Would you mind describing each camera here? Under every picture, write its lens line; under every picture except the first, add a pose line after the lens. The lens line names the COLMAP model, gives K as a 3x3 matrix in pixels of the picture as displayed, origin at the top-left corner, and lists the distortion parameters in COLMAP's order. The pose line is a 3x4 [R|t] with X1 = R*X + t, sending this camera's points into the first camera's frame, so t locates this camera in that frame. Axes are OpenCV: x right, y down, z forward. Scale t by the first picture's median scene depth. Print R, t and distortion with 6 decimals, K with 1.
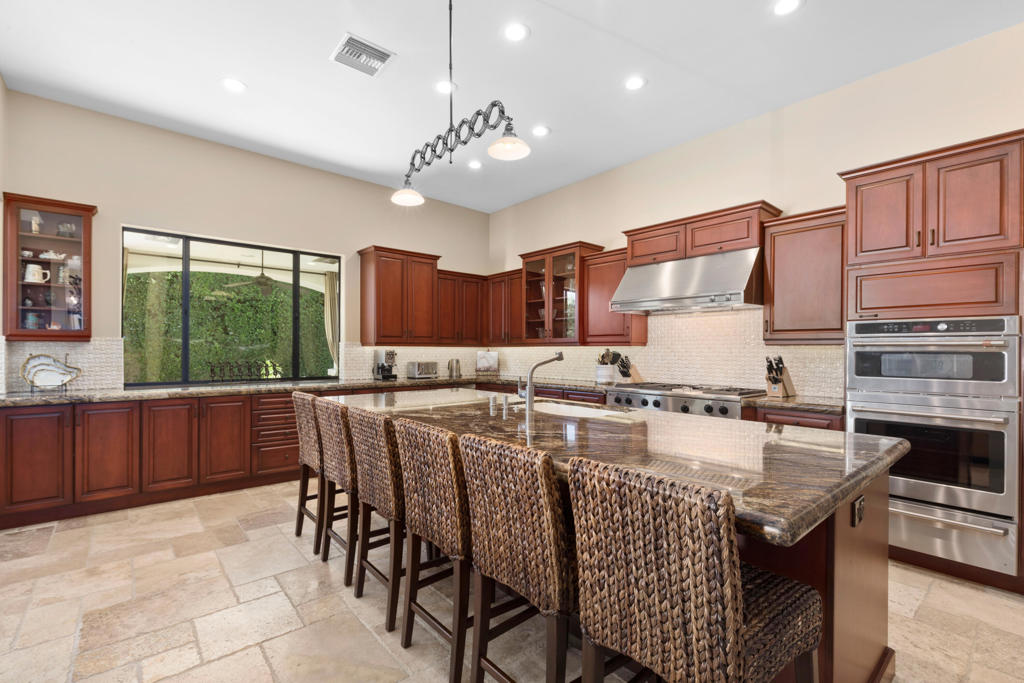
lens RADIAL K [[461.1, 0, 510.8], [0, 461.1, 347.8], [0, 0, 1]] dist [-0.000157, -0.000295]
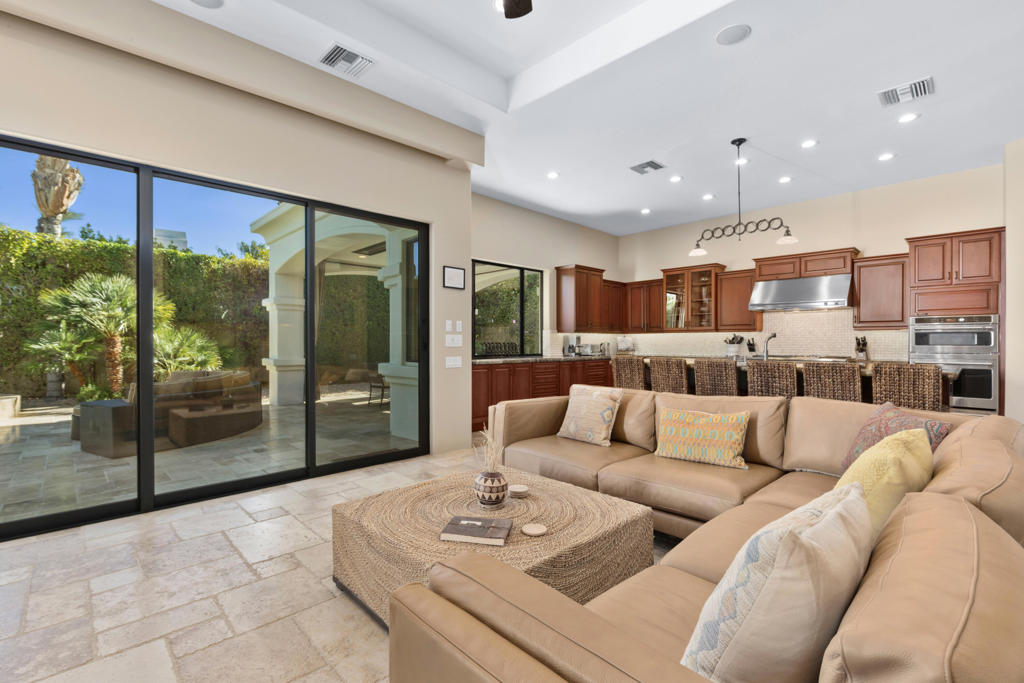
lens RADIAL K [[463.5, 0, 512.0], [0, 463.5, 341.5], [0, 0, 1]] dist [-0.000592, 0.000152]
pose [[0.998141, -0.003992, 0.060813, -0.849380], [0.003723, 0.999983, 0.004541, 0.024337], [-0.060830, -0.004306, 0.998139, -0.669071]]
